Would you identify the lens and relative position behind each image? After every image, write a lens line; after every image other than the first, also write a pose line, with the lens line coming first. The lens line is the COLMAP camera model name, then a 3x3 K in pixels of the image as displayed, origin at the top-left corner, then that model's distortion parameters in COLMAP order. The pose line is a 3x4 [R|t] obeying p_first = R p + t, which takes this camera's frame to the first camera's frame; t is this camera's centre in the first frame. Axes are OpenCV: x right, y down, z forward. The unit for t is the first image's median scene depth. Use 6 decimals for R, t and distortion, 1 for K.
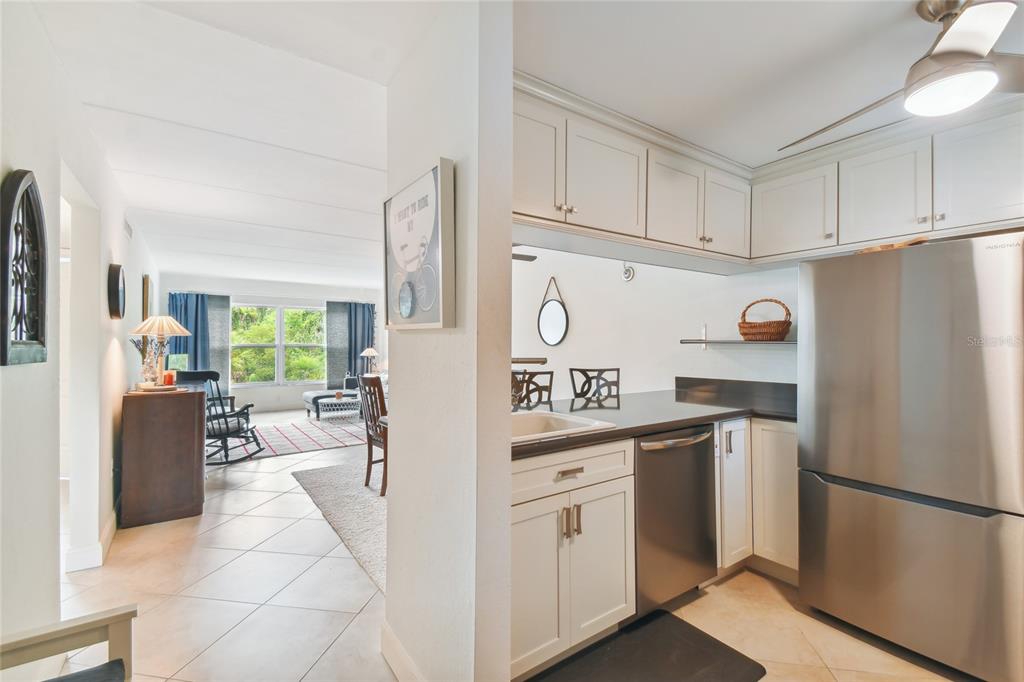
lens RADIAL K [[448.6, 0, 513.9], [0, 448.6, 342.5], [0, 0, 1]] dist [0.046571, -0.021599]
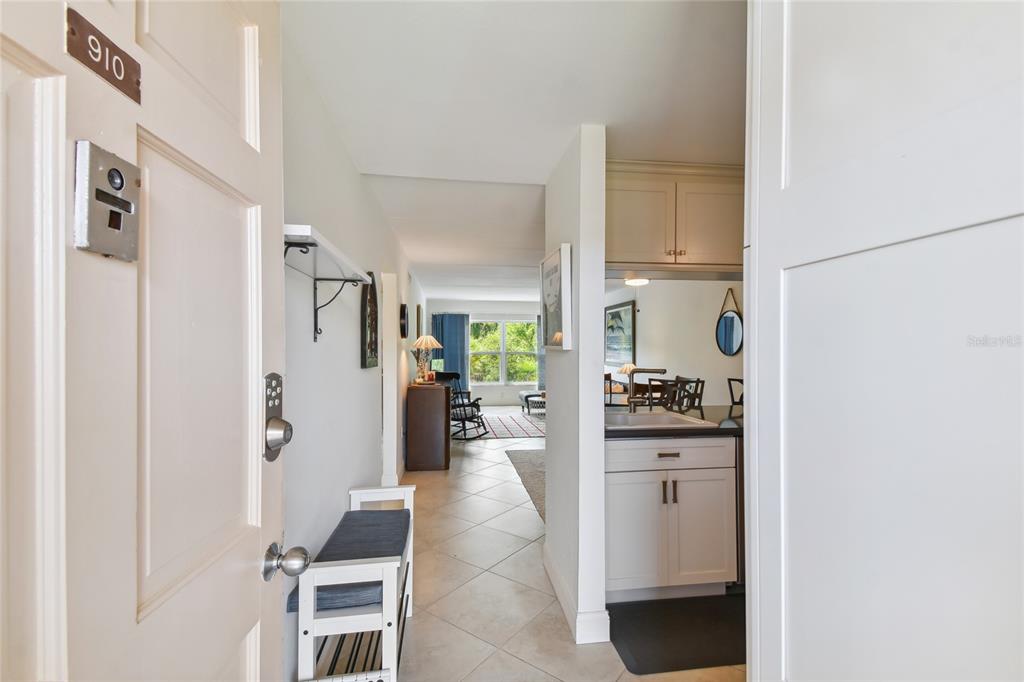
lens RADIAL K [[448.4, 0, 515.7], [0, 448.4, 349.7], [0, 0, 1]] dist [0.049141, -0.021519]
pose [[0.893624, 0.000396, -0.448817, 0.154692], [0.001217, 0.999994, 0.003305, -0.014602], [0.448815, -0.003500, 0.893618, -0.190409]]
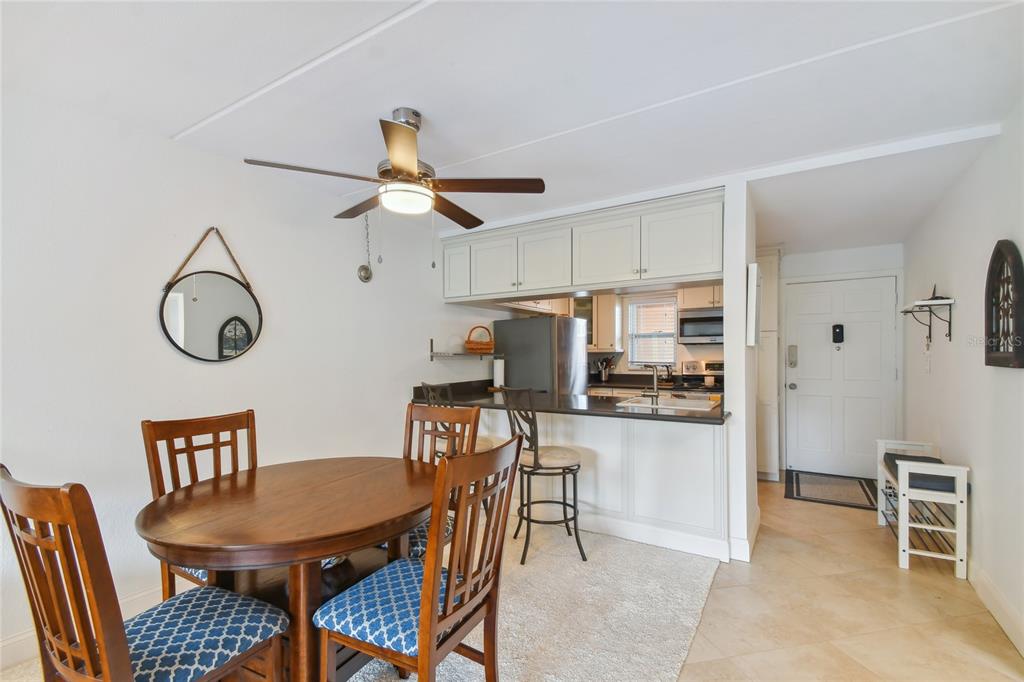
lens RADIAL K [[436.5, 0, 515.3], [0, 436.5, 354.1], [0, 0, 1]] dist [0.021967, -0.017477]
pose [[-0.396907, 0.003959, 0.917850, -0.637814], [0.003269, 0.999990, -0.002900, 0.003210], [-0.917853, 0.001850, -0.396916, 1.148696]]
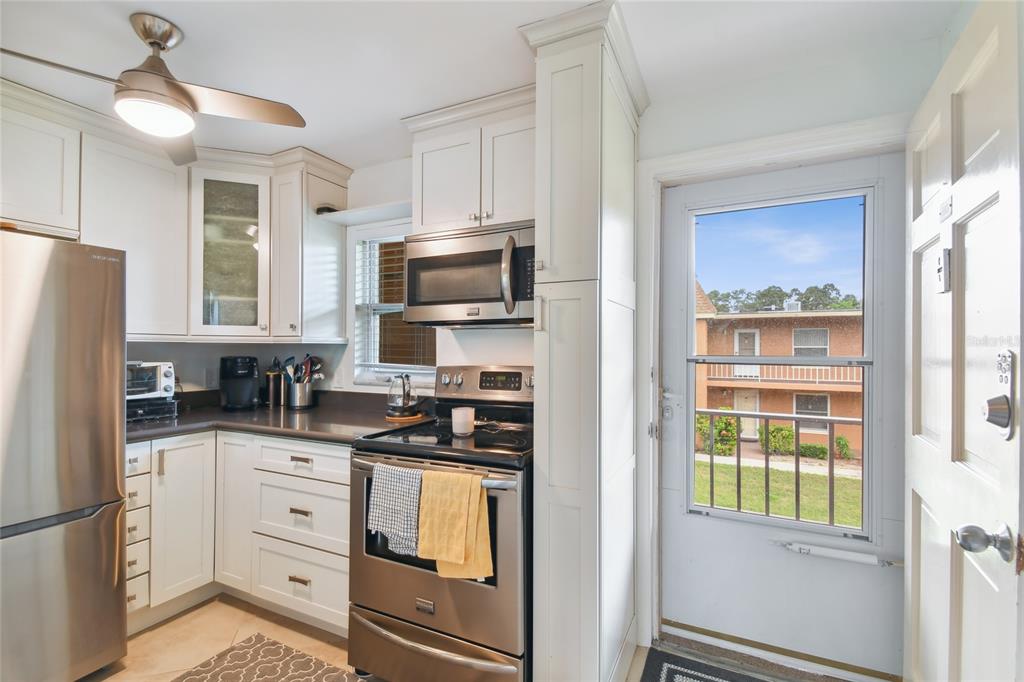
lens RADIAL K [[452.6, 0, 523.5], [0, 452.6, 344.6], [0, 0, 1]] dist [0.013590, -0.021517]
pose [[-0.496045, 0.005599, 0.868279, -0.155029], [-0.003273, 0.999960, -0.008318, -0.000625], [-0.868291, -0.006968, -0.496007, 0.302956]]
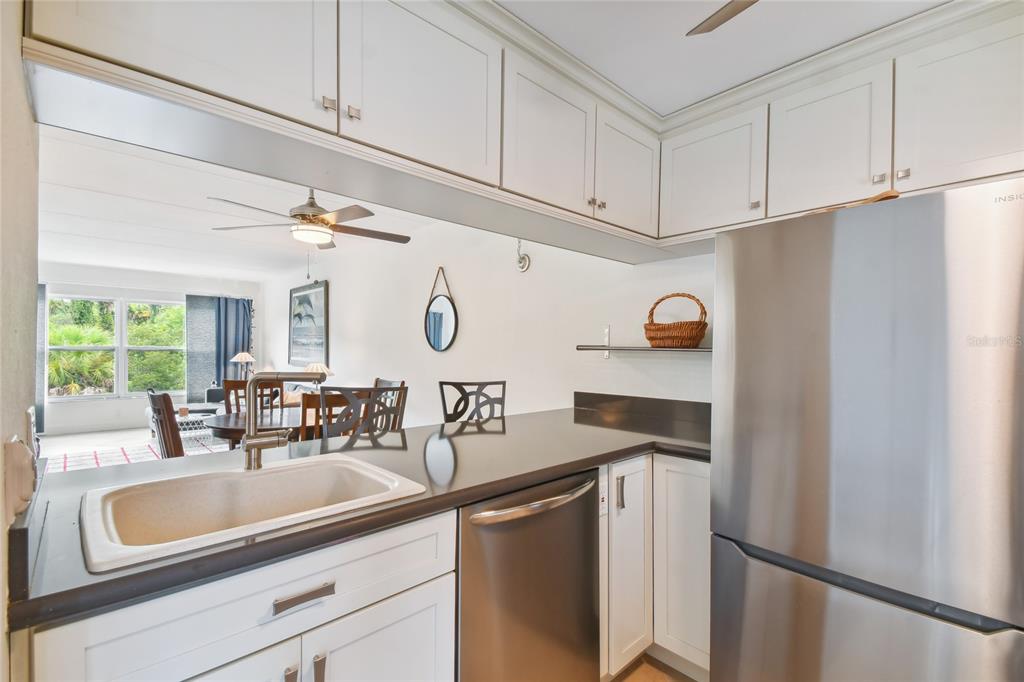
lens RADIAL K [[459.6, 0, 512.3], [0, 459.6, 353.9], [0, 0, 1]] dist [0.030313, -0.000050]
pose [[0.990420, 0.007093, 0.137902, 0.137349], [-0.008924, 0.999880, 0.012663, -0.000381], [-0.137796, -0.013773, 0.990365, 0.211534]]
